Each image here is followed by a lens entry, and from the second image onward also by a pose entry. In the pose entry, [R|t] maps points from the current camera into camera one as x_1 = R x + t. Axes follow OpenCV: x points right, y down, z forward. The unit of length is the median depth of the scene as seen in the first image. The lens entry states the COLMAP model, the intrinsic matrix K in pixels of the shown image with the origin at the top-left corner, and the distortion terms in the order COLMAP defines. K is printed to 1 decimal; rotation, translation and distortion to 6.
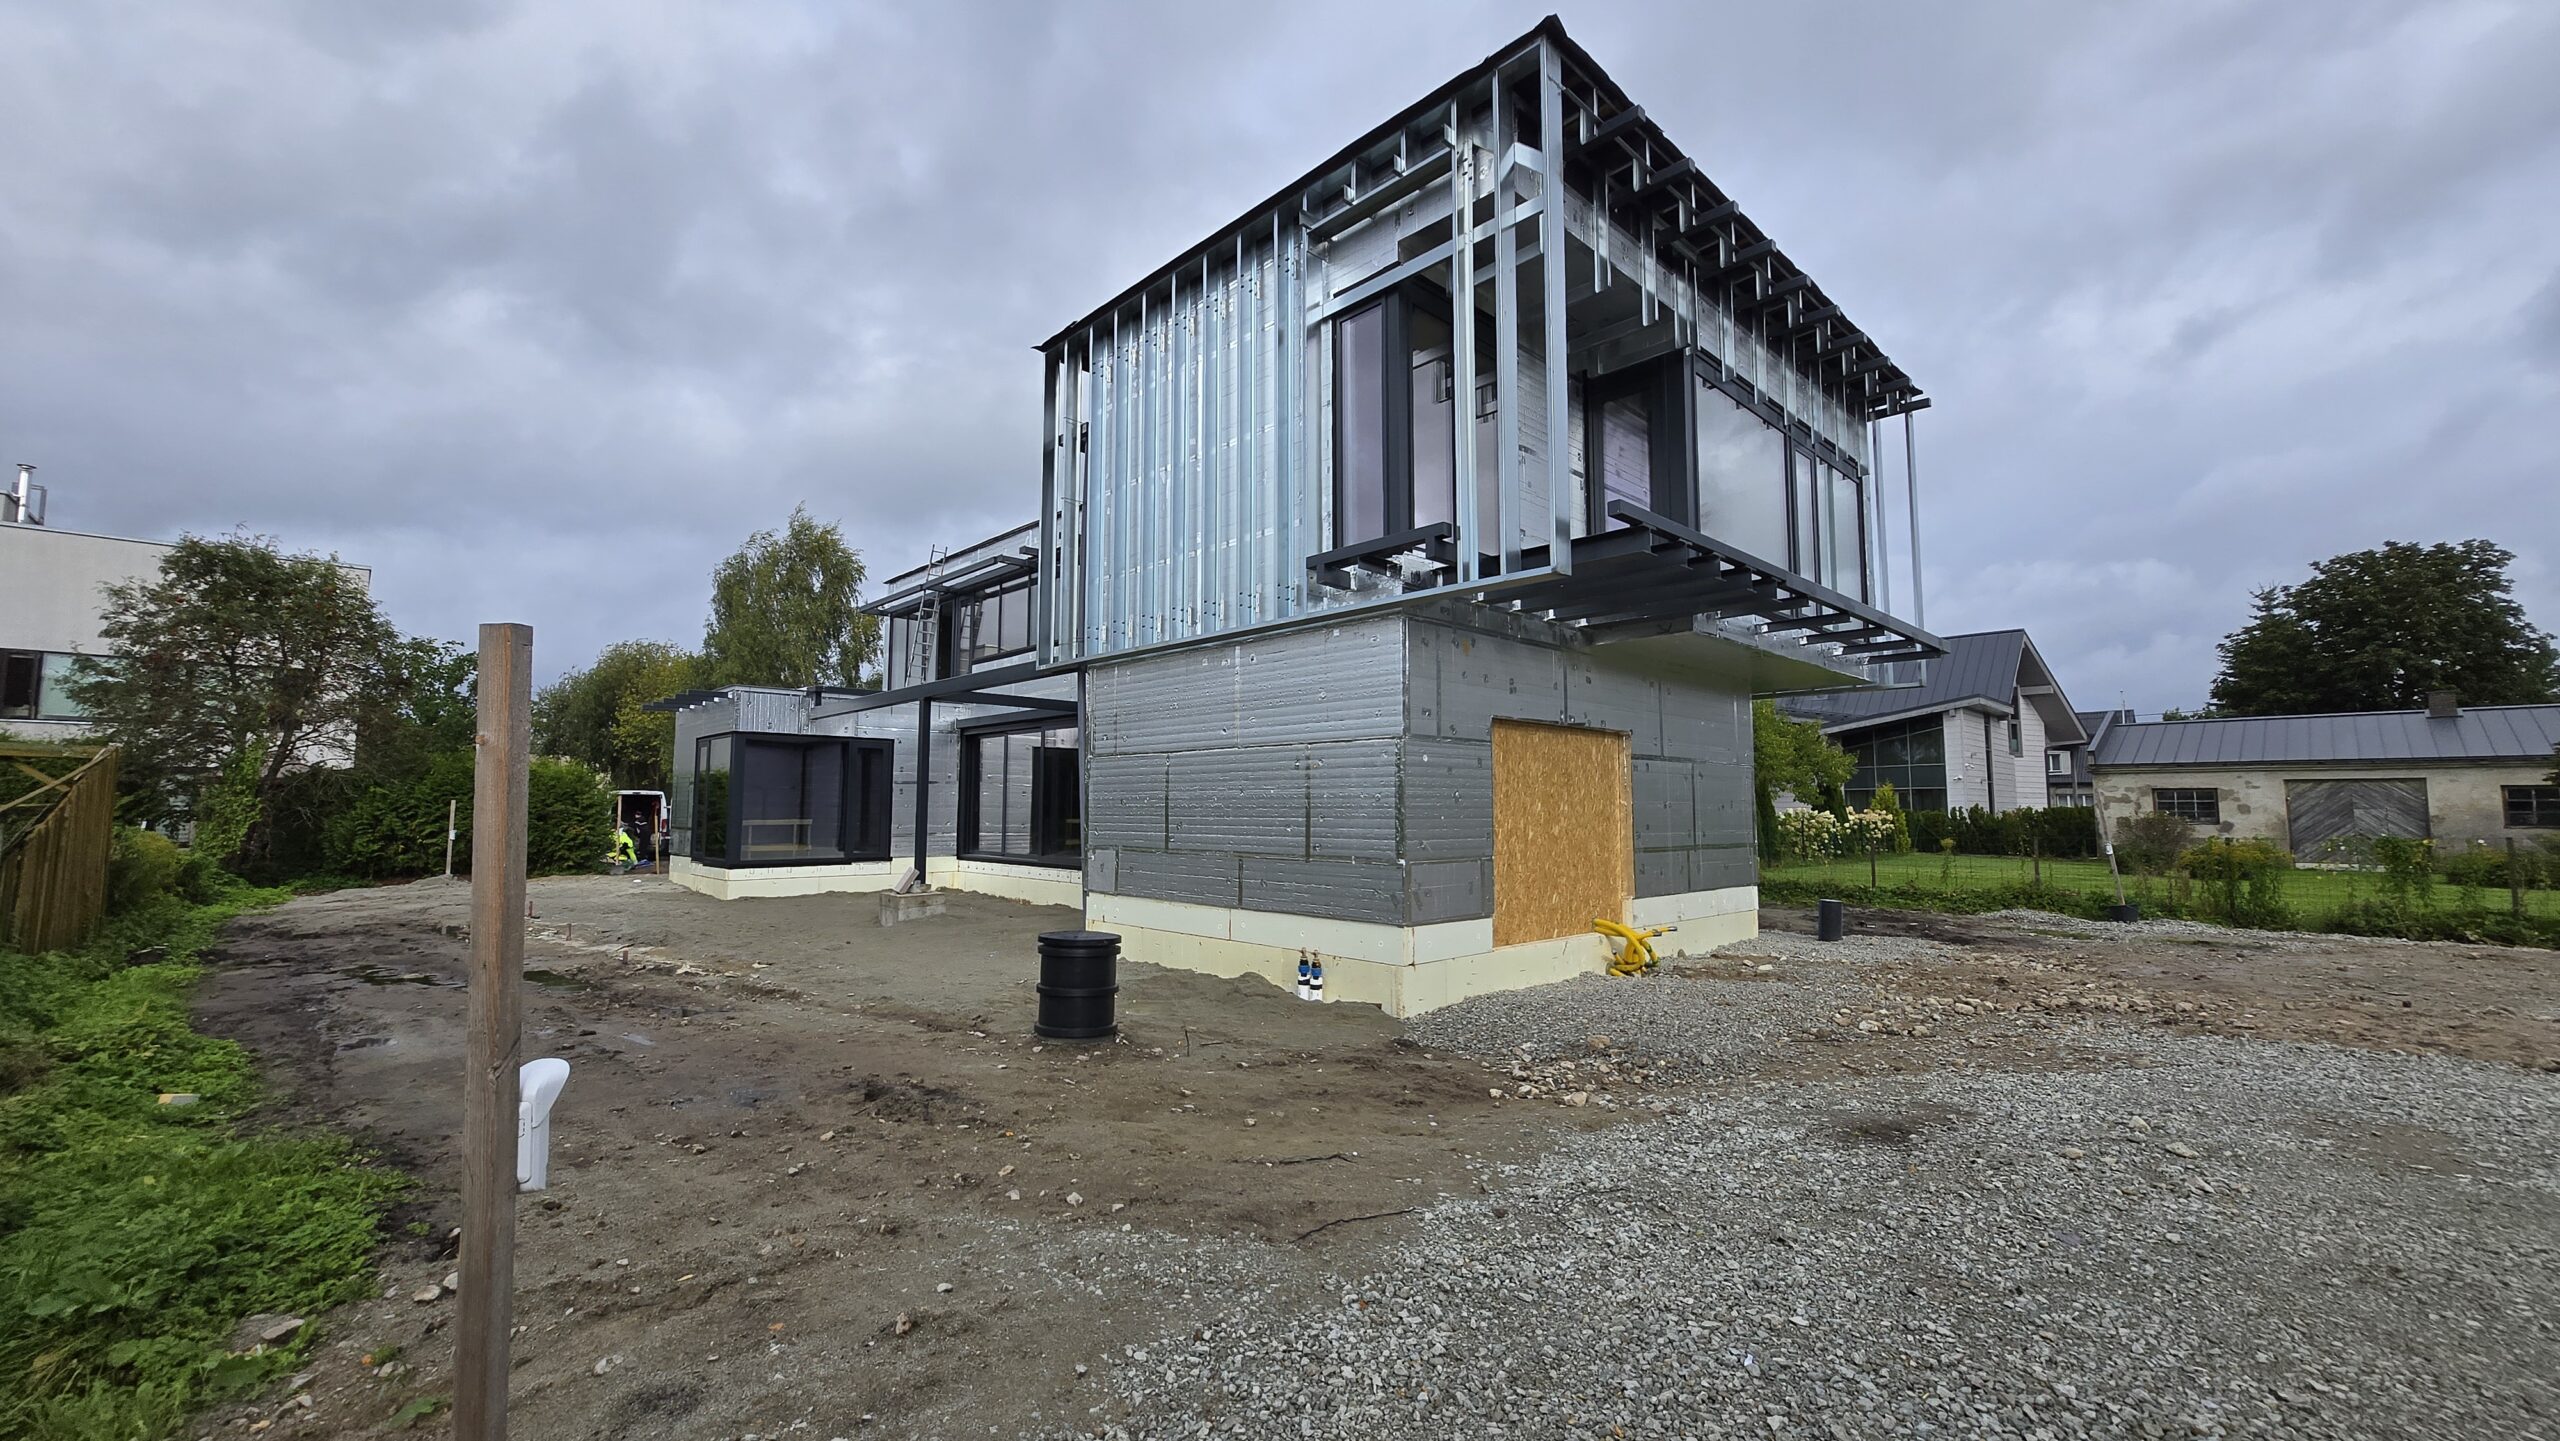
lens RADIAL K [[1017.9, 0, 1277.6], [0, 1017.9, 729.4], [0, 0, 1]] dist [0.009154, -0.000559]
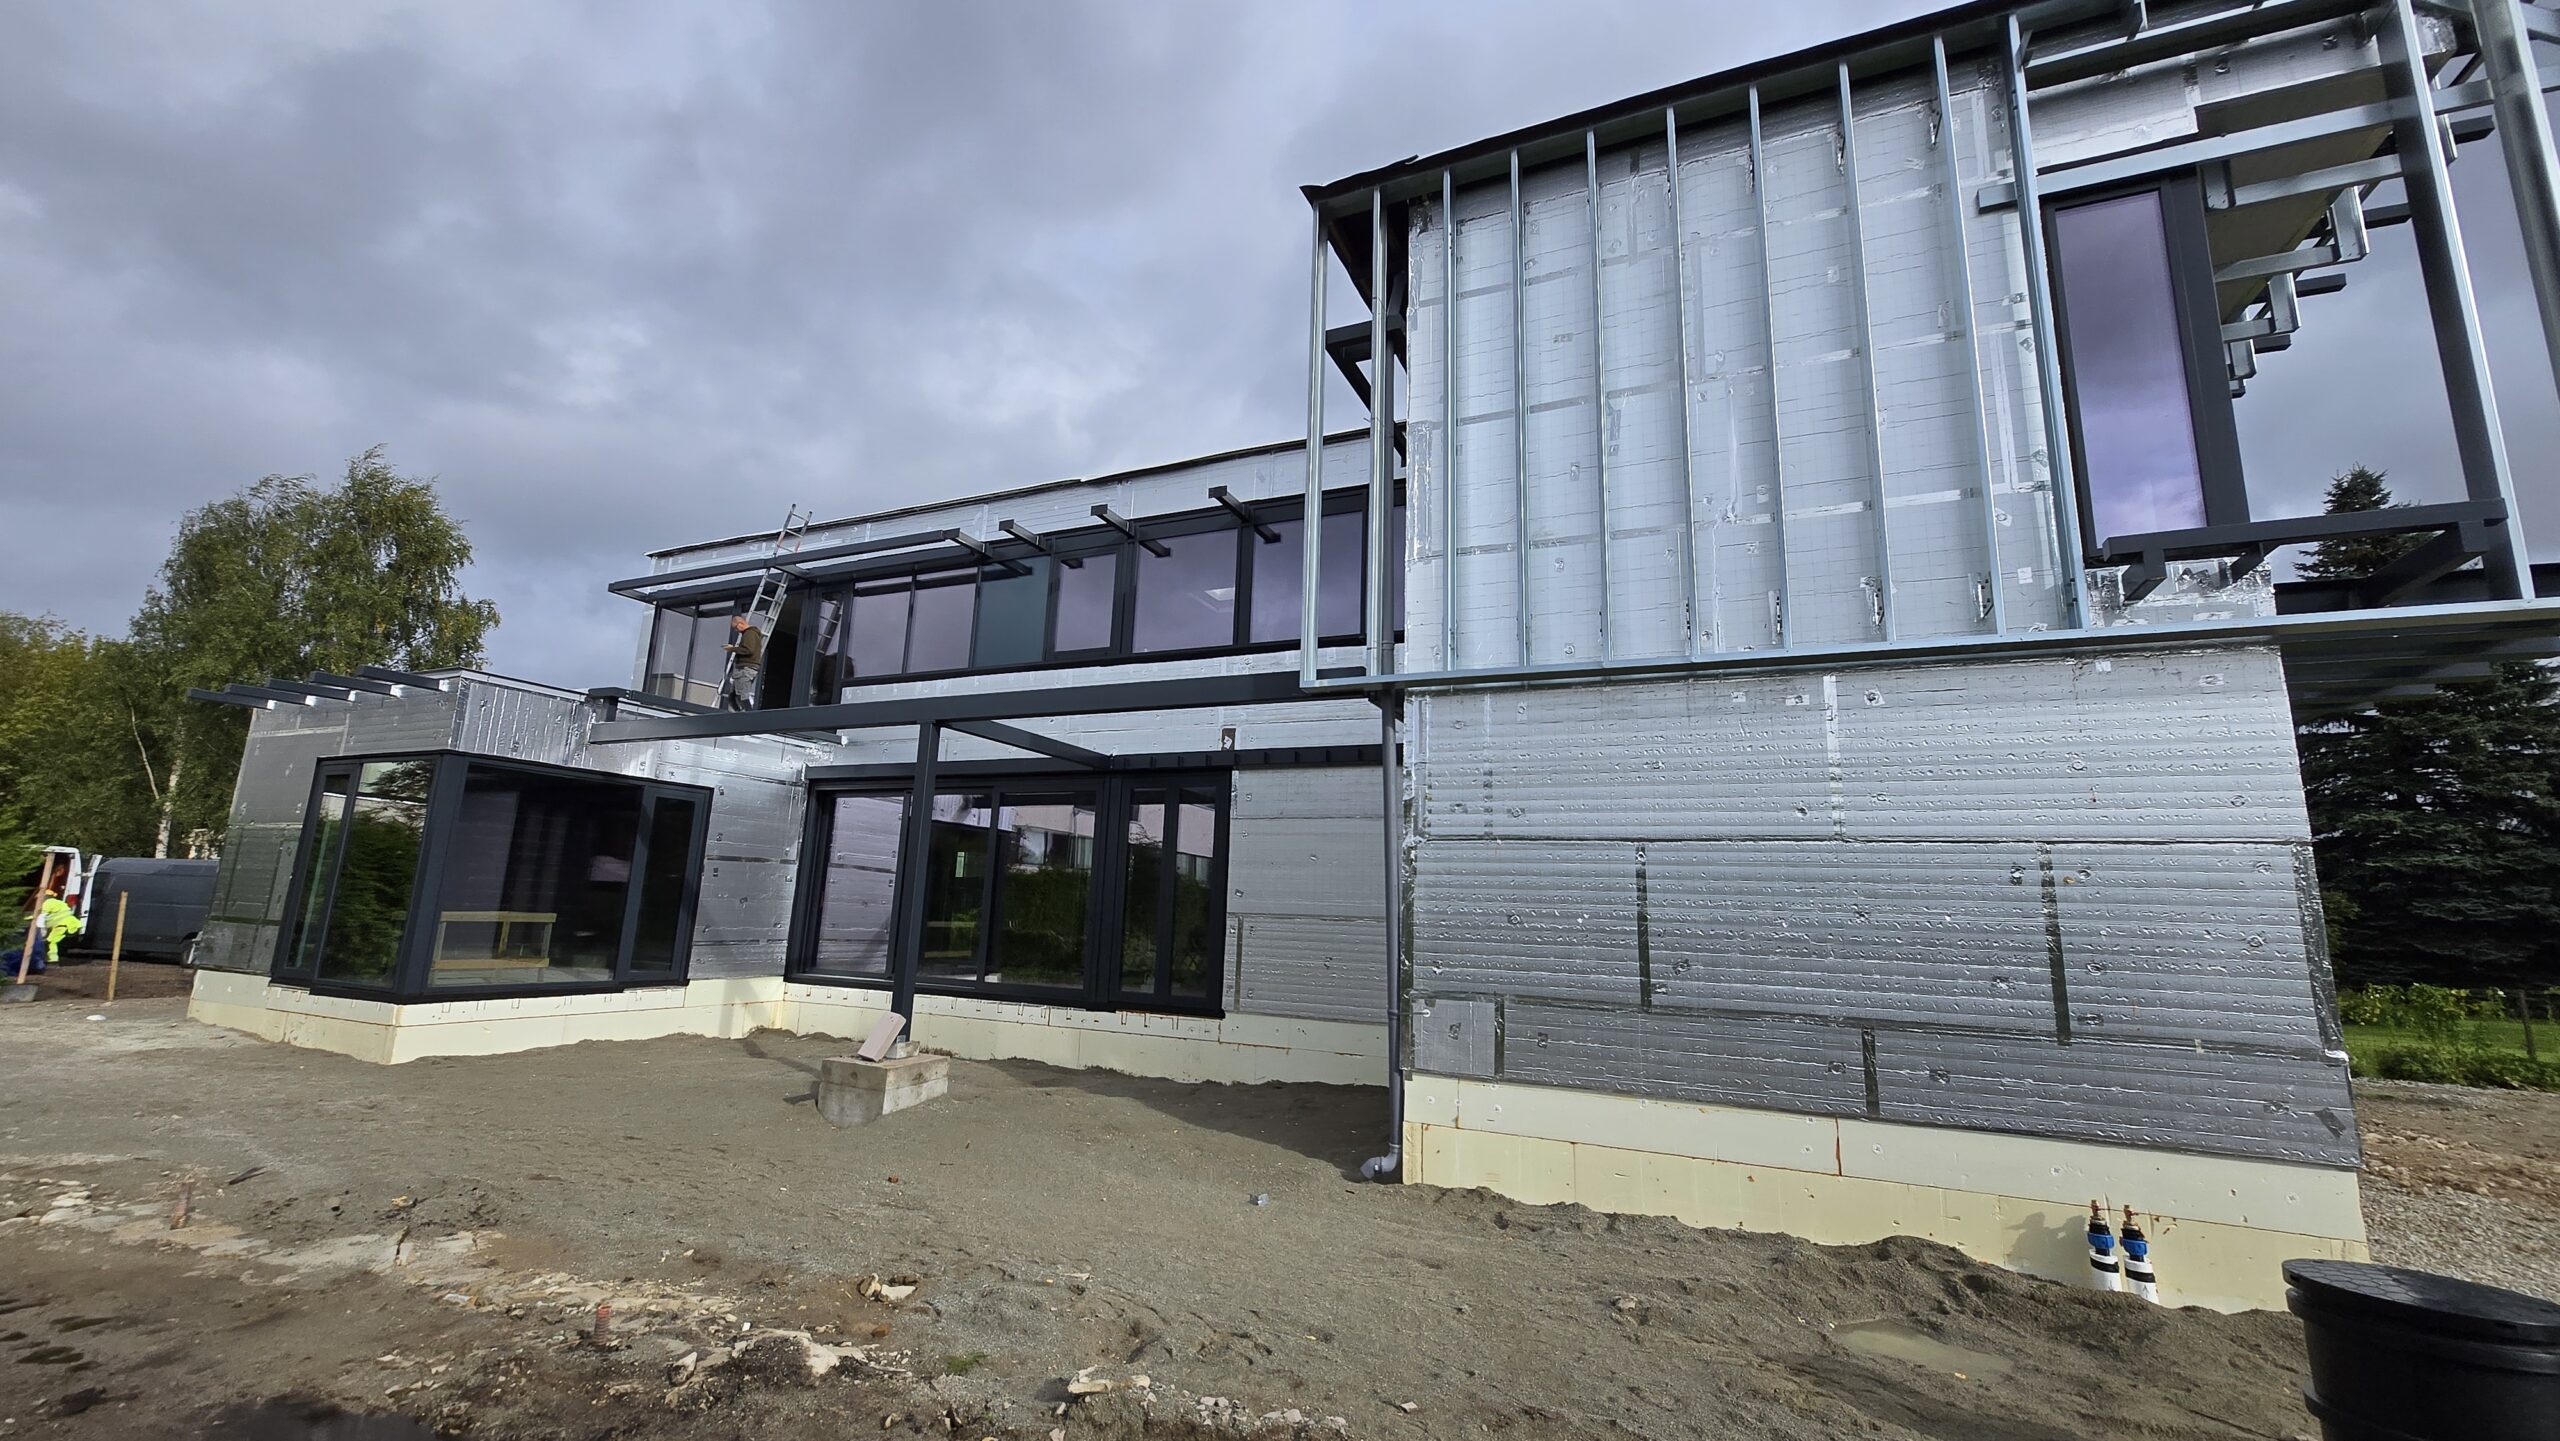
lens RADIAL K [[1020.9, 0, 1268.9], [0, 1020.9, 714.8], [0, 0, 1]] dist [0.006624, -0.000255]
pose [[0.924770, 0.102888, 0.366353, -0.324331], [-0.062574, 0.990764, -0.120297, 0.021267], [-0.375347, 0.088322, 0.922667, 0.311847]]
